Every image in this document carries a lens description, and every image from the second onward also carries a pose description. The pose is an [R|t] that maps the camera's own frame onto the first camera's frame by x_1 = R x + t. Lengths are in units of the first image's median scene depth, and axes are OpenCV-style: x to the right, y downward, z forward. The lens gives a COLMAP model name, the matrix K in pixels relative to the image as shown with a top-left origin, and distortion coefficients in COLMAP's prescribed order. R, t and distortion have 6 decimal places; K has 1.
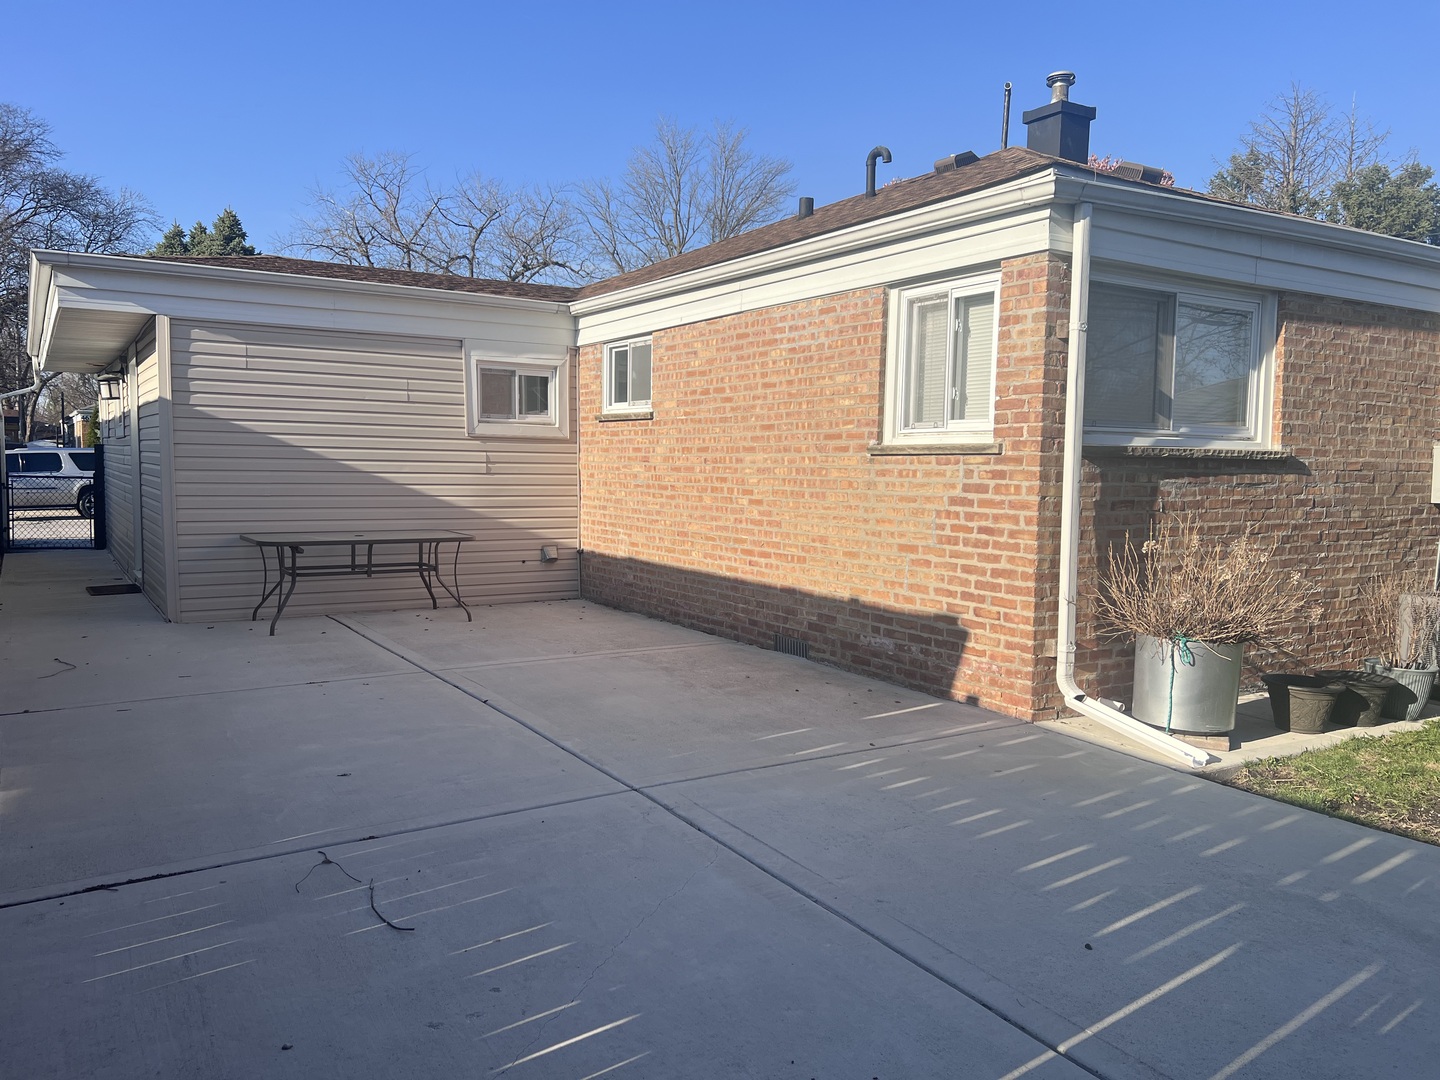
lens RADIAL K [[997.2, 0, 720.8], [0, 997.2, 548.4], [0, 0, 1]] dist [-0.004047, -0.020334]
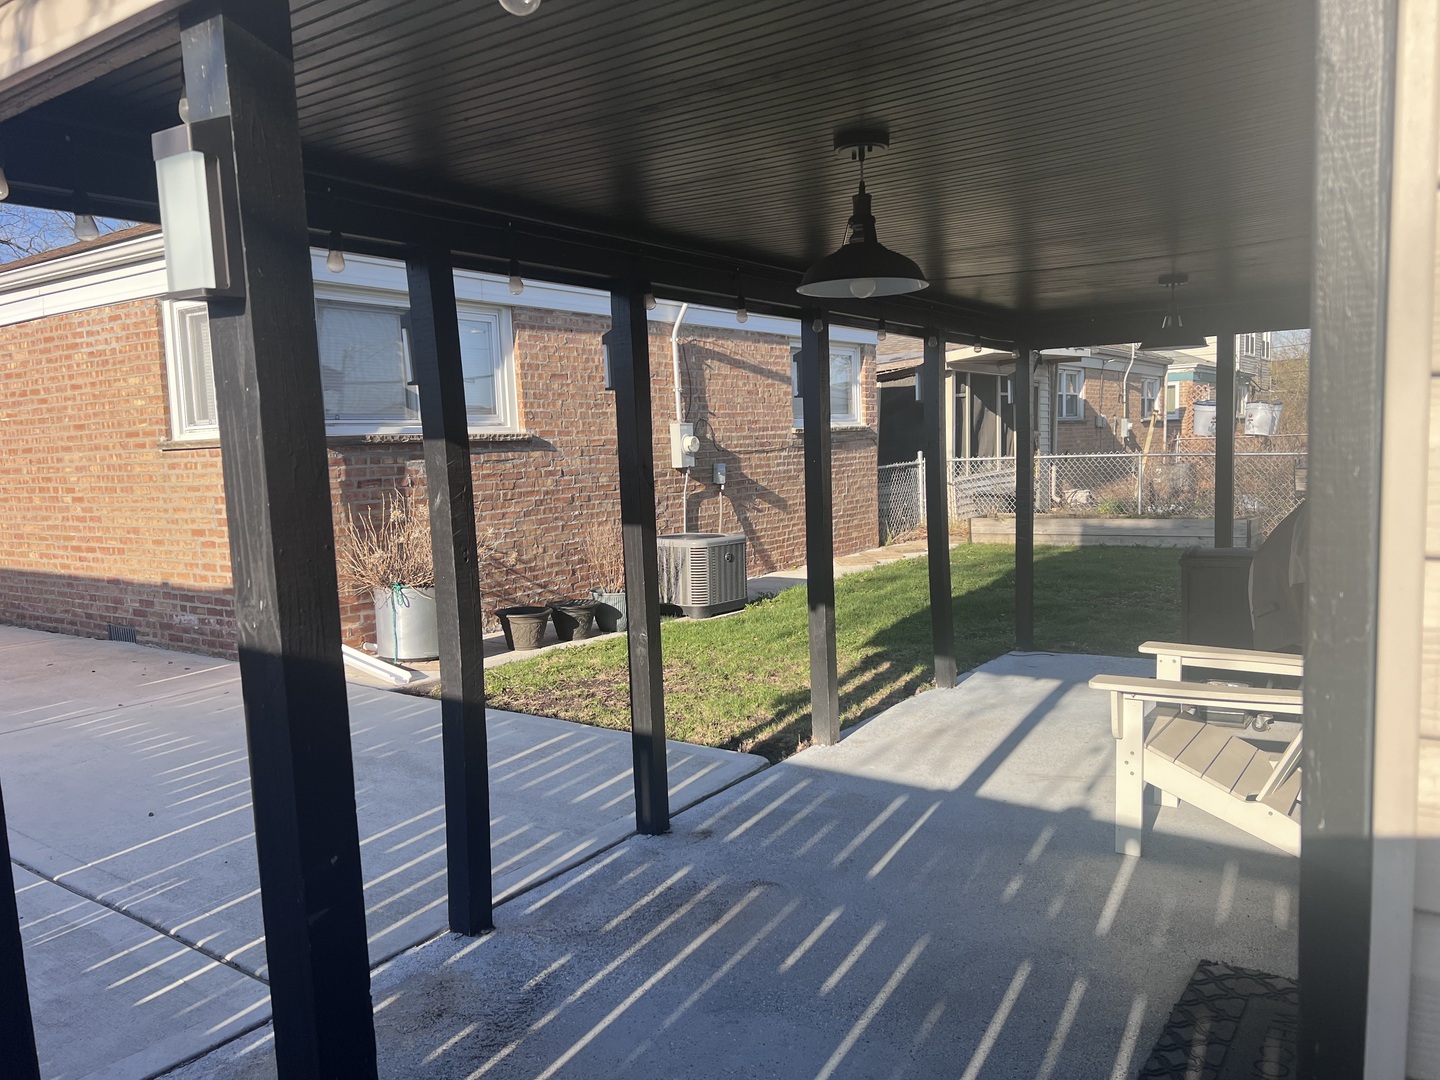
lens RADIAL K [[997.2, 0, 720.5], [0, 997.2, 540.4], [0, 0, 1]] dist [-0.004047, -0.020334]
pose [[0.907229, -0.080250, 0.412910, 0.243365], [0.077048, 0.996728, 0.024429, 0.025214], [-0.413520, 0.009651, 0.910444, -0.245918]]
